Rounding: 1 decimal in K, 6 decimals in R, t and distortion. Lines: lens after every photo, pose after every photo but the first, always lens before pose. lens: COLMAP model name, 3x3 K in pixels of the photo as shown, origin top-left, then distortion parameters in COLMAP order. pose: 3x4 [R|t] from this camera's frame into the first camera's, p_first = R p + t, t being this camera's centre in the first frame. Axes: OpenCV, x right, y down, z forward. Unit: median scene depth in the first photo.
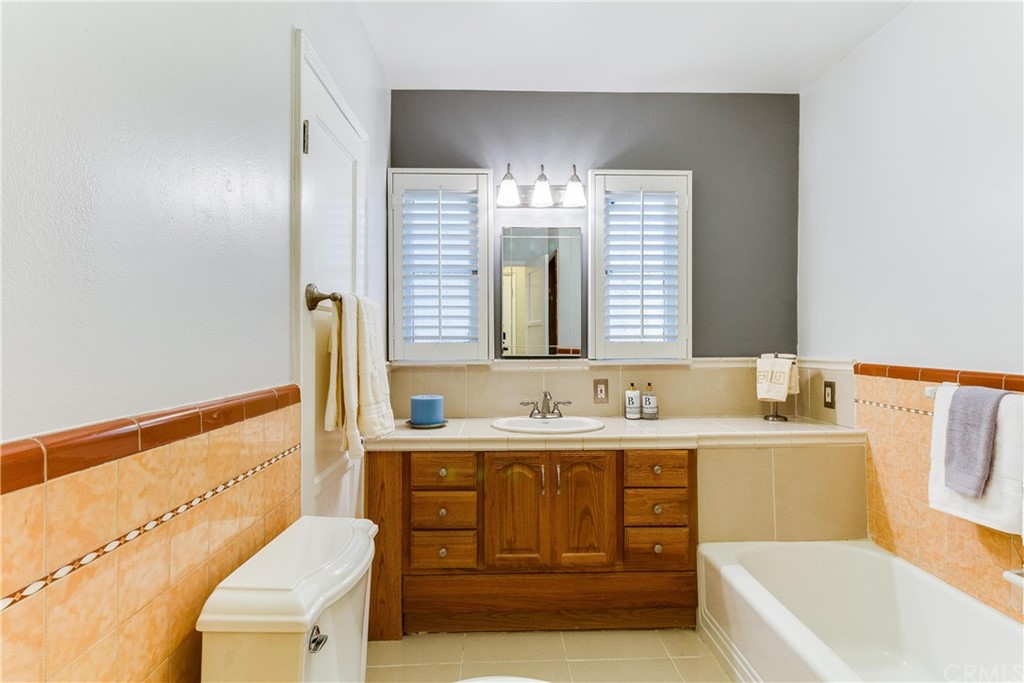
lens RADIAL K [[487.0, 0, 512.3], [0, 487.0, 345.2], [0, 0, 1]] dist [0.000684, 0.000172]
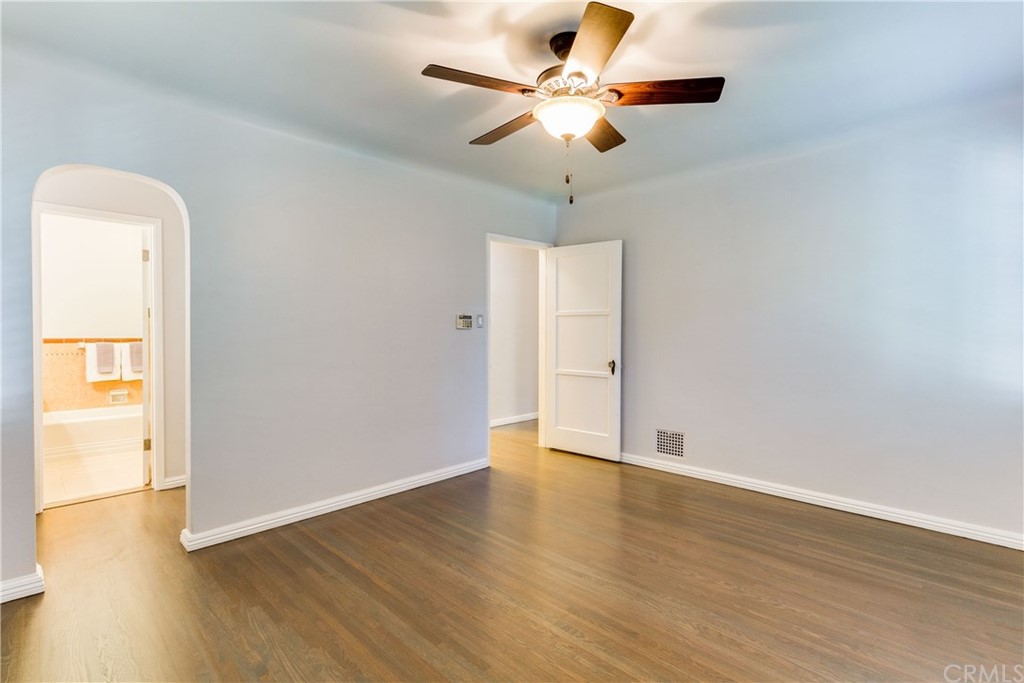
lens RADIAL K [[472.0, 0, 516.0], [0, 472.0, 337.7], [0, 0, 1]] dist [0.000521, -0.000120]
pose [[-0.692167, -0.016089, 0.721558, -2.326408], [0.004305, 0.999642, 0.026419, -0.014555], [-0.721724, 0.021393, -0.691850, 0.804486]]
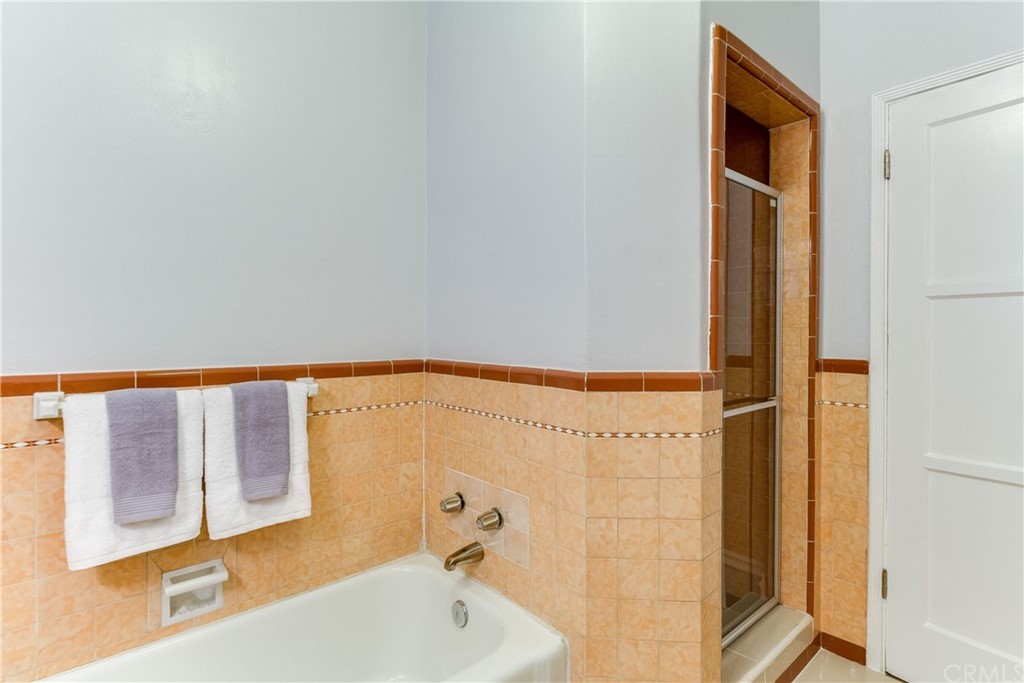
lens RADIAL K [[487.0, 0, 512.3], [0, 487.0, 345.2], [0, 0, 1]] dist [0.000684, 0.000172]
pose [[-0.629485, -0.011508, 0.776928, -0.057681], [0.012805, 0.999601, 0.025180, -0.000874], [-0.776907, 0.025799, -0.629086, 0.684015]]
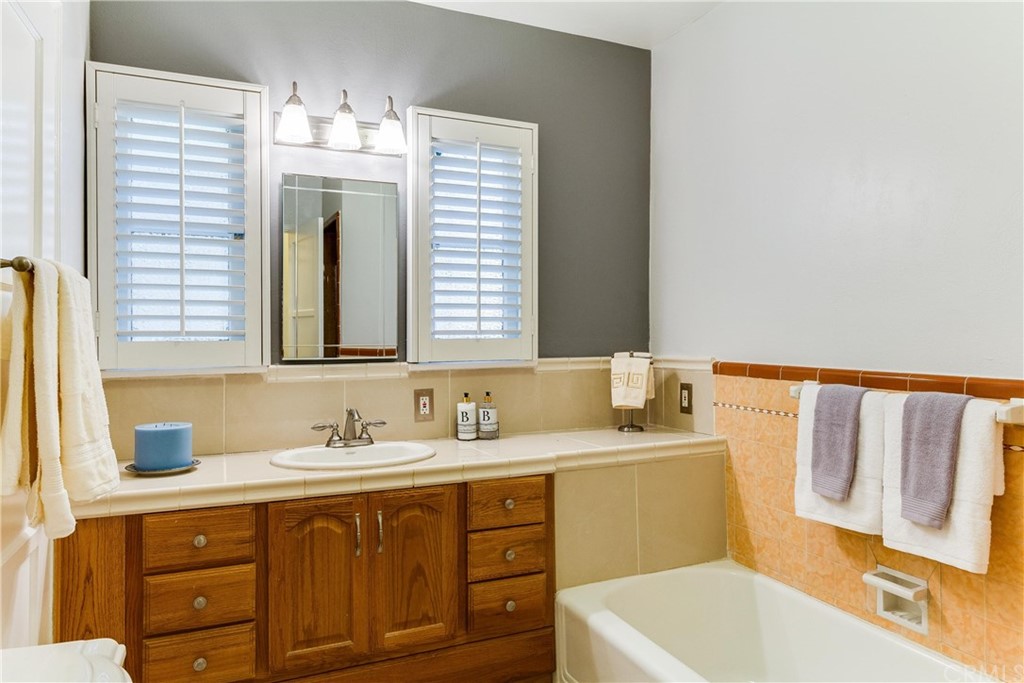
lens RADIAL K [[642.1, 0, 512.0], [0, 642.1, 341.5], [0, 0, 1]] dist [0.000772, 0.000037]
pose [[0.927348, -0.005628, 0.374158, -0.074270], [0.006659, 0.999977, -0.001463, -0.001049], [-0.374141, 0.003849, 0.927364, 0.048110]]
